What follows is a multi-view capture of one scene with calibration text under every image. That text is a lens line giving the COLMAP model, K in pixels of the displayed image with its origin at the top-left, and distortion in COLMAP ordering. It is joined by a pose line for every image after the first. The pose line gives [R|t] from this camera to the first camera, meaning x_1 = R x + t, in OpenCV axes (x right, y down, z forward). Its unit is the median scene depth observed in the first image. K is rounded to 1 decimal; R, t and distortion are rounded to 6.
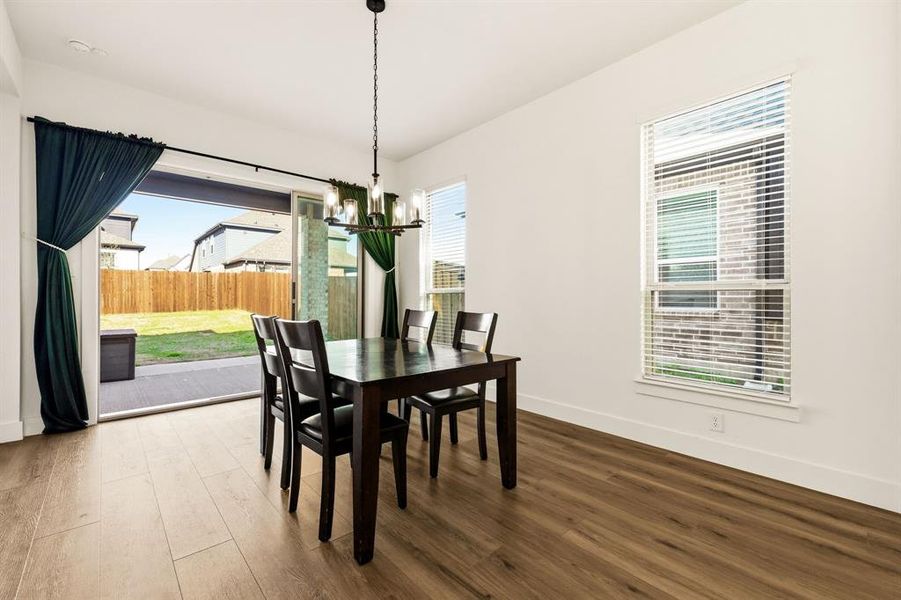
lens RADIAL K [[386.2, 0, 450.5], [0, 386.2, 300.0], [0, 0, 1]] dist [0.000738, 0.000176]
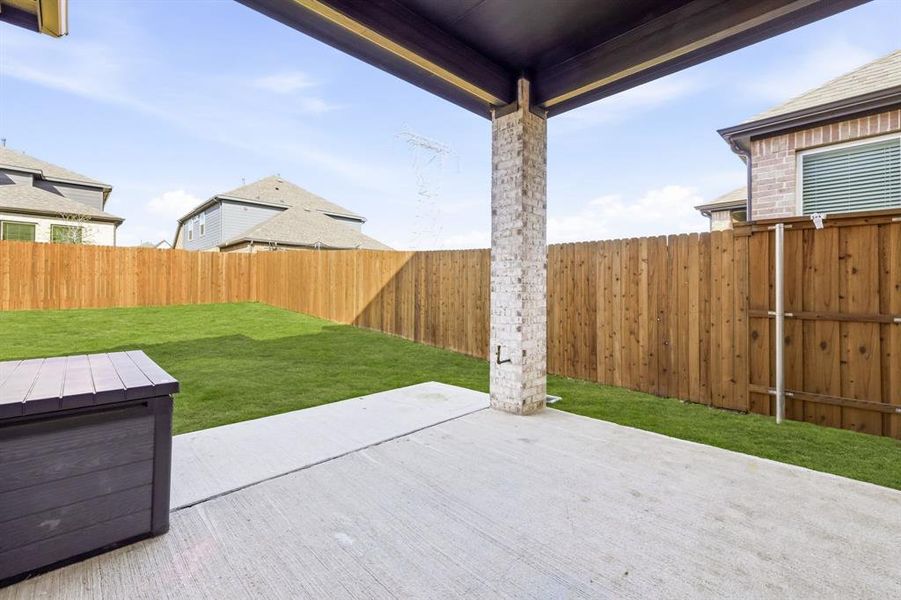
lens RADIAL K [[393.1, 0, 447.3], [0, 393.1, 293.2], [0, 0, 1]] dist [-0.000083, 0.000068]
pose [[0.999298, 0.006176, 0.036957, -0.219235], [-0.006177, 0.999981, -0.000072, 0.005352], [-0.036957, -0.000156, 0.999317, 0.244540]]
